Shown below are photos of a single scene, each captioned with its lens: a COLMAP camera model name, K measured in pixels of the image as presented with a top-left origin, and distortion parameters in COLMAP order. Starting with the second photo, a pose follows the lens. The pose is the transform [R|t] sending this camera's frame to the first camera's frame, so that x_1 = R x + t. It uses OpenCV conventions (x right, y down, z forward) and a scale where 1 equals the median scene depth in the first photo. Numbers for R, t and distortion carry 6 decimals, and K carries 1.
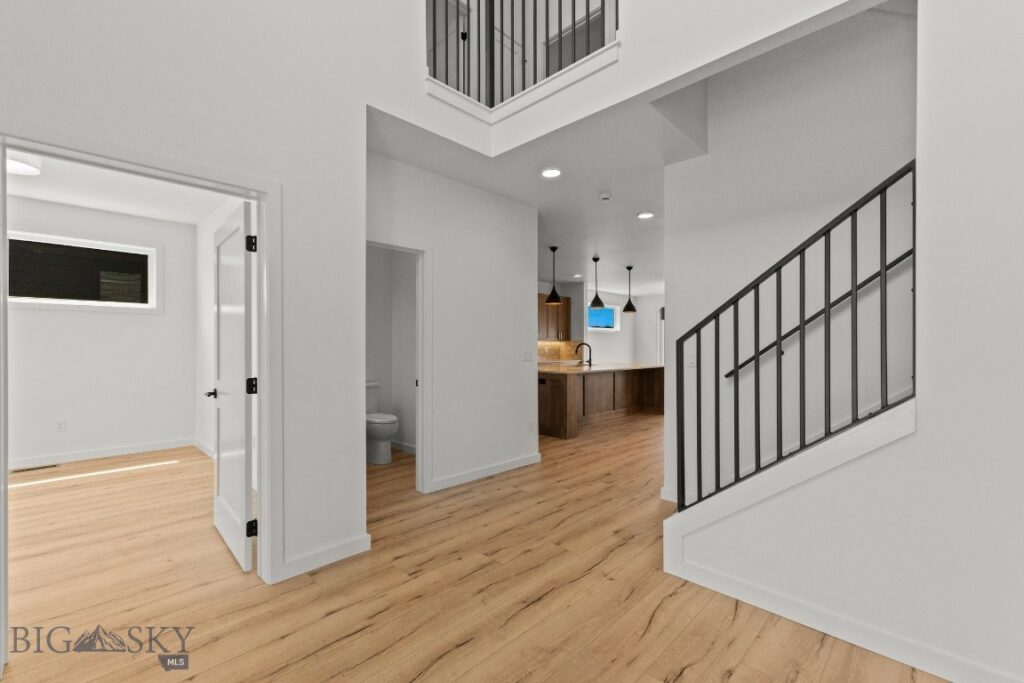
lens RADIAL K [[445.2, 0, 512.0], [0, 445.2, 341.5], [0, 0, 1]] dist [-0.000372, -0.000053]
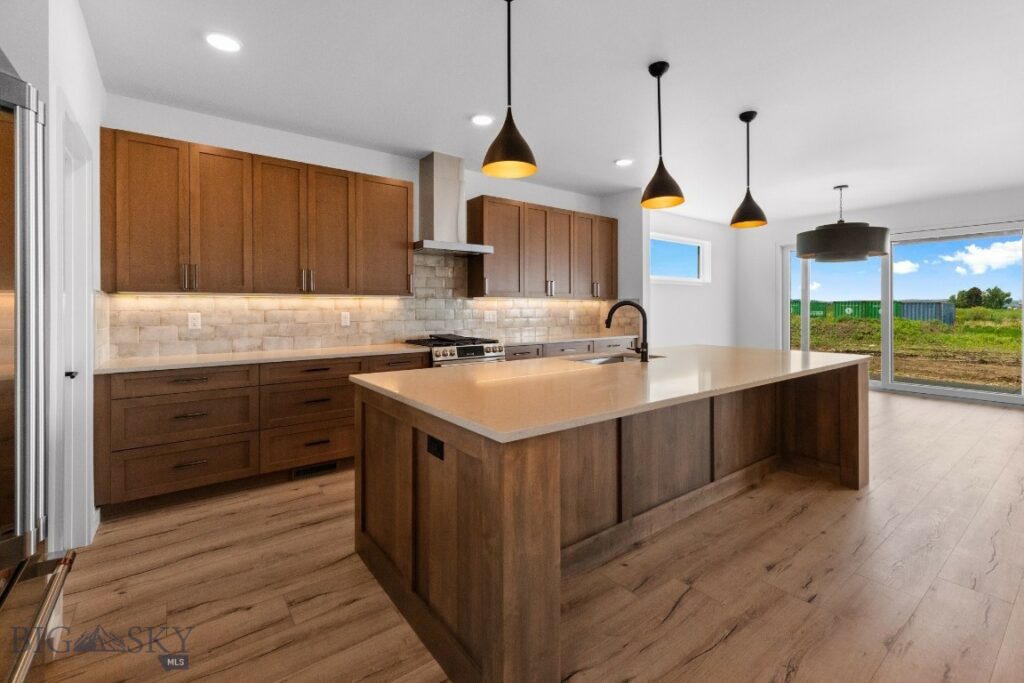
lens RADIAL K [[443.8, 0, 516.0], [0, 443.8, 306.1], [0, 0, 1]] dist [0.000157, 0.000021]
pose [[0.987585, -0.005696, -0.156982, 0.117495], [0.006073, 0.999980, 0.001917, 0.006378], [0.156968, -0.002847, 0.987600, 0.565939]]
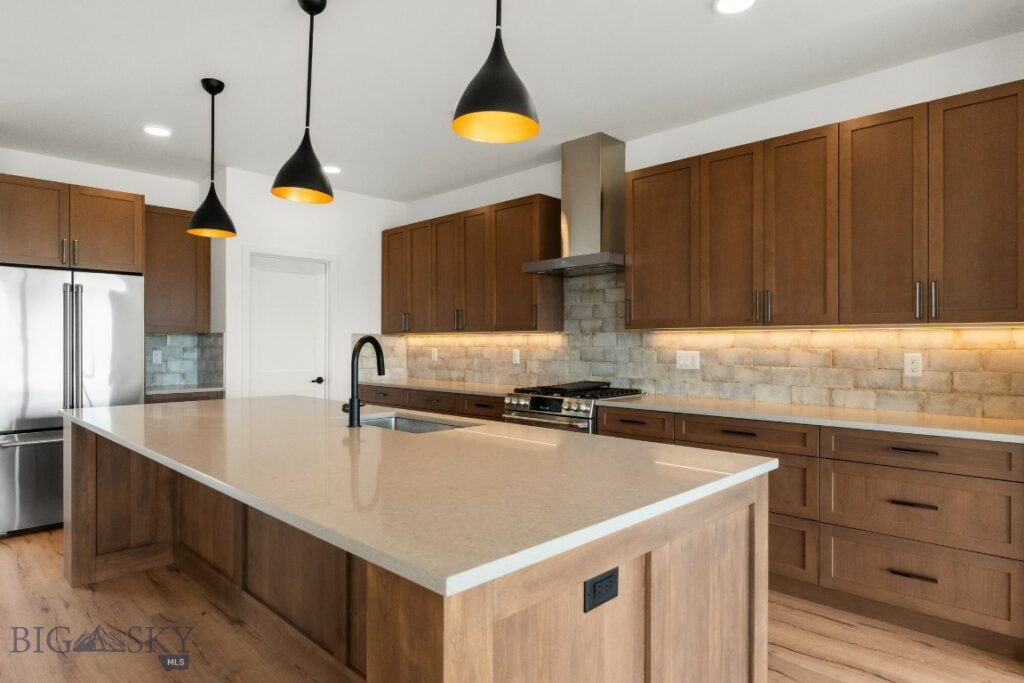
lens RADIAL K [[606.5, 0, 512.0], [0, 606.5, 341.5], [0, 0, 1]] dist [-0.000970, 0.000503]
pose [[-0.014799, -0.005952, -0.999873, 0.470468], [0.005902, 0.999964, -0.006040, 0.008193], [0.999873, -0.005991, -0.014763, 1.000975]]
